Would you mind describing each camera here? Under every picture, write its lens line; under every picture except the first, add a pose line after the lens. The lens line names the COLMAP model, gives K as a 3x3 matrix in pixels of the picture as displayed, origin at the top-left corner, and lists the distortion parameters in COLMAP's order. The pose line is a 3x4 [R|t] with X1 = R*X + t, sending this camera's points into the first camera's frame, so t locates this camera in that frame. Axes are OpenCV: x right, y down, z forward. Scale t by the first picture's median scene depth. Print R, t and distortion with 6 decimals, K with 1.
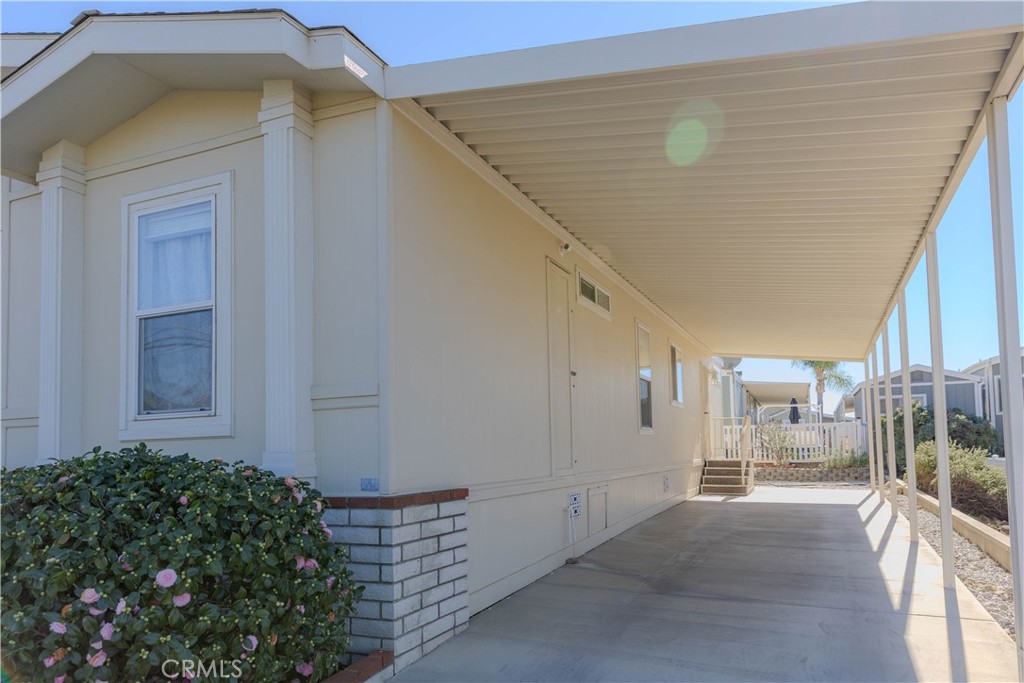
lens RADIAL K [[694.1, 0, 536.1], [0, 694.1, 411.9], [0, 0, 1]] dist [0.007433, -0.003002]
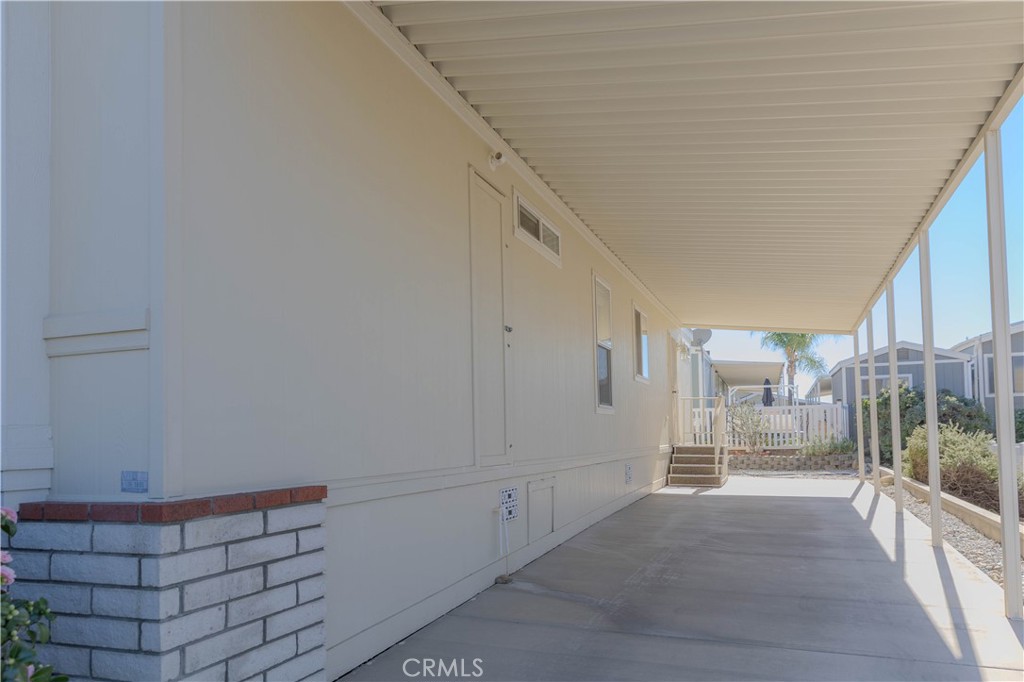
lens RADIAL K [[694.1, 0, 538.5], [0, 694.1, 411.2], [0, 0, 1]] dist [0.007433, -0.003002]
pose [[0.998282, 0.003577, 0.058490, 0.060224], [-0.004513, 0.999864, 0.015877, 0.030217], [-0.058425, -0.016114, 0.998162, 0.346944]]
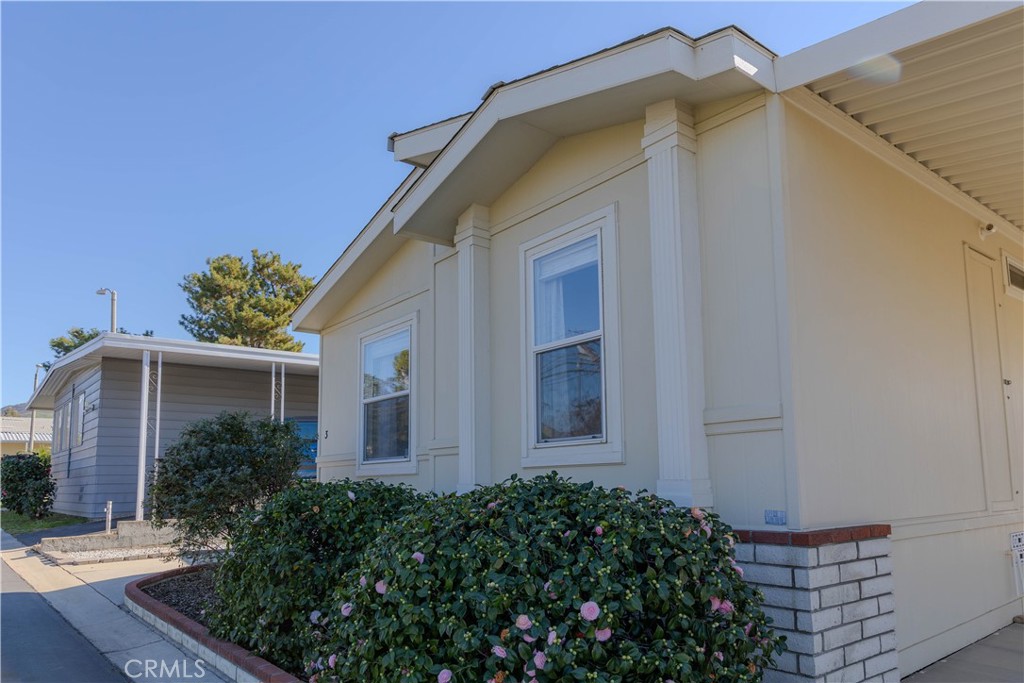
lens RADIAL K [[694.1, 0, 542.3], [0, 694.1, 401.6], [0, 0, 1]] dist [0.007433, -0.003002]
pose [[0.889214, -0.044122, -0.455360, -0.082360], [0.022431, 0.998346, -0.052931, -0.003246], [0.456942, 0.036852, 0.888733, 0.055446]]
